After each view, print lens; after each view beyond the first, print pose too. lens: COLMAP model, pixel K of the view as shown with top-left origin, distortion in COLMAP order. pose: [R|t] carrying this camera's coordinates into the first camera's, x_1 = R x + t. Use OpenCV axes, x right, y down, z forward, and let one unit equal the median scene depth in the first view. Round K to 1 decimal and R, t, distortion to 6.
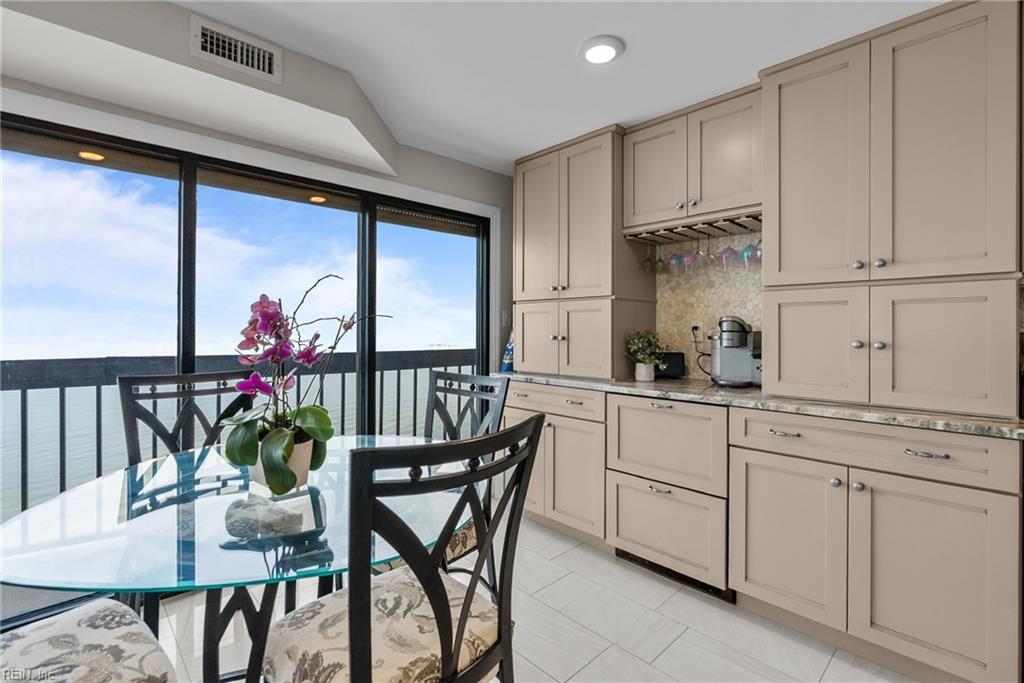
lens RADIAL K [[470.9, 0, 520.1], [0, 470.9, 328.4], [0, 0, 1]] dist [-0.012838, 0.008010]
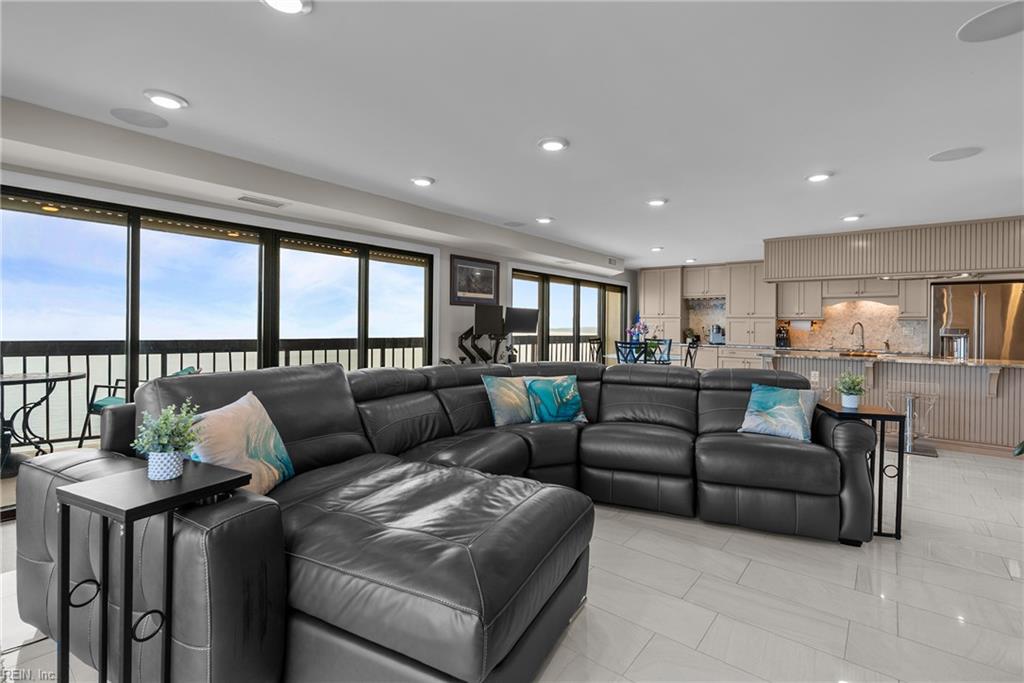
lens RADIAL K [[470.9, 0, 517.8], [0, 470.9, 325.9], [0, 0, 1]] dist [-0.012838, 0.008010]
pose [[0.992408, 0.006759, 0.122801, -1.464227], [-0.007422, 0.999960, 0.004936, -0.021253], [-0.122763, -0.005810, 0.992419, -2.326274]]
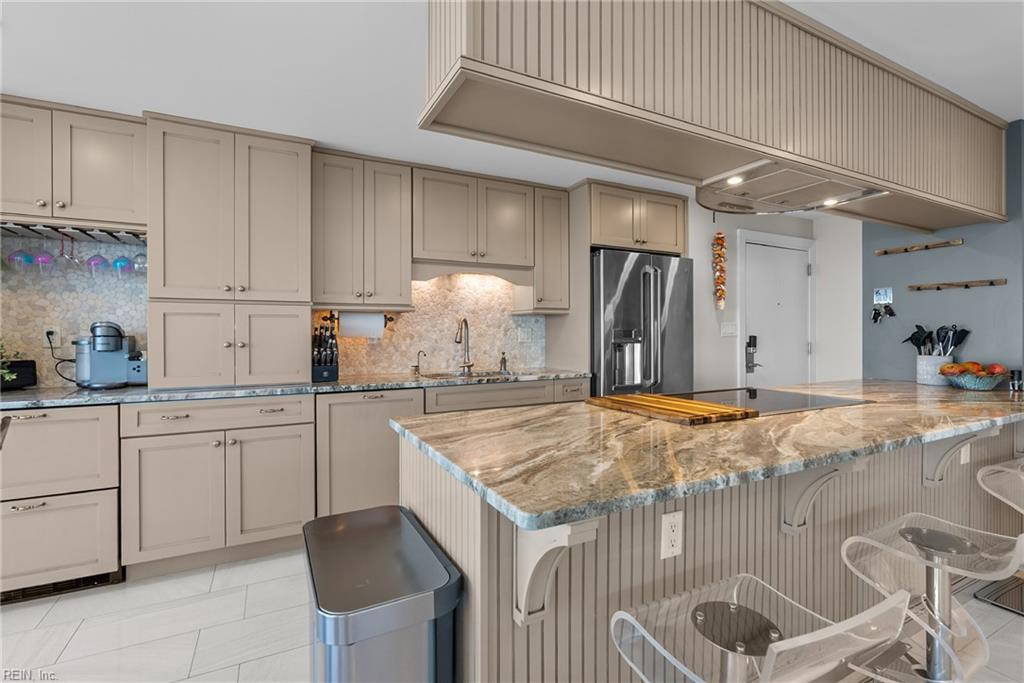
lens RADIAL K [[470.9, 0, 515.4], [0, 470.9, 335.7], [0, 0, 1]] dist [-0.012838, 0.008010]
pose [[0.298092, -0.008606, 0.954498, -0.278350], [0.000310, 0.999960, 0.008919, -0.004007], [-0.954537, -0.002363, 0.298083, -0.187423]]
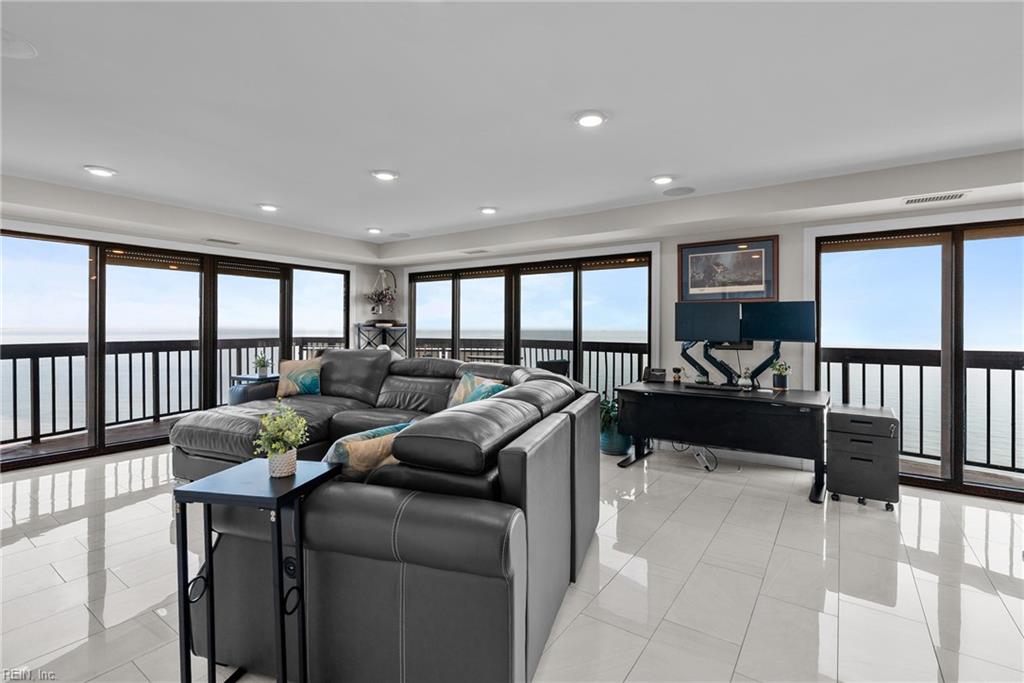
lens RADIAL K [[470.9, 0, 510.9], [0, 470.9, 332.5], [0, 0, 1]] dist [-0.012838, 0.008010]
pose [[0.185105, 0.003022, -0.982714, 0.274741], [-0.000179, 0.999995, 0.003041, -0.005339], [0.982719, -0.000387, 0.185105, -1.010803]]
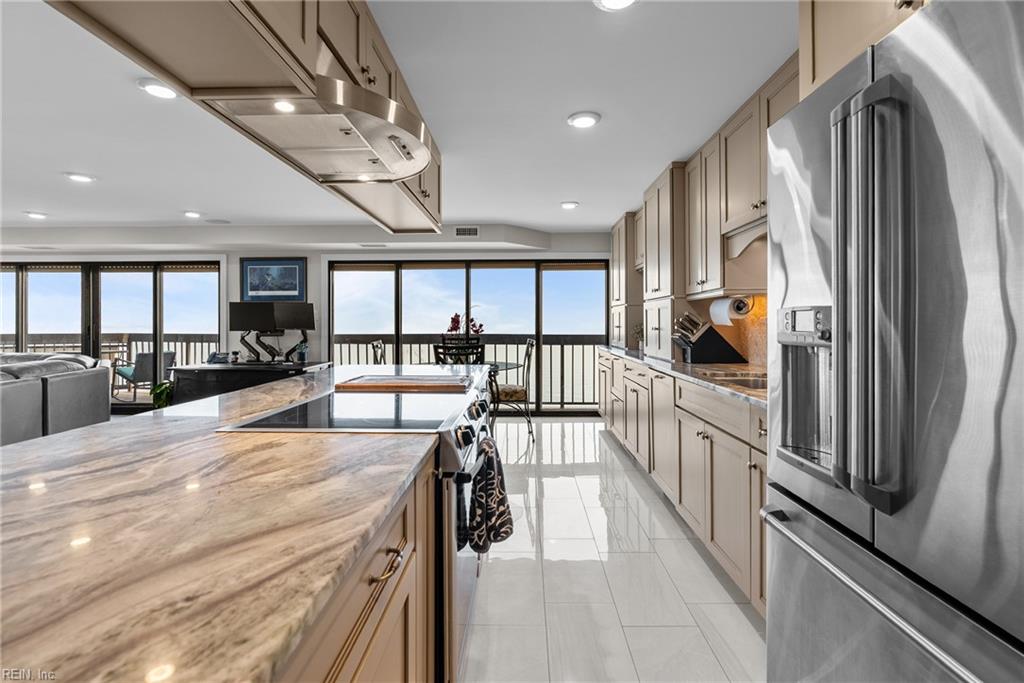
lens RADIAL K [[470.9, 0, 514.7], [0, 470.9, 323.7], [0, 0, 1]] dist [-0.012838, 0.008010]
pose [[0.707146, -0.004157, -0.707056, 1.351345], [0.009529, 0.999948, 0.003651, 0.001964], [0.707004, -0.009319, 0.707148, -0.723224]]
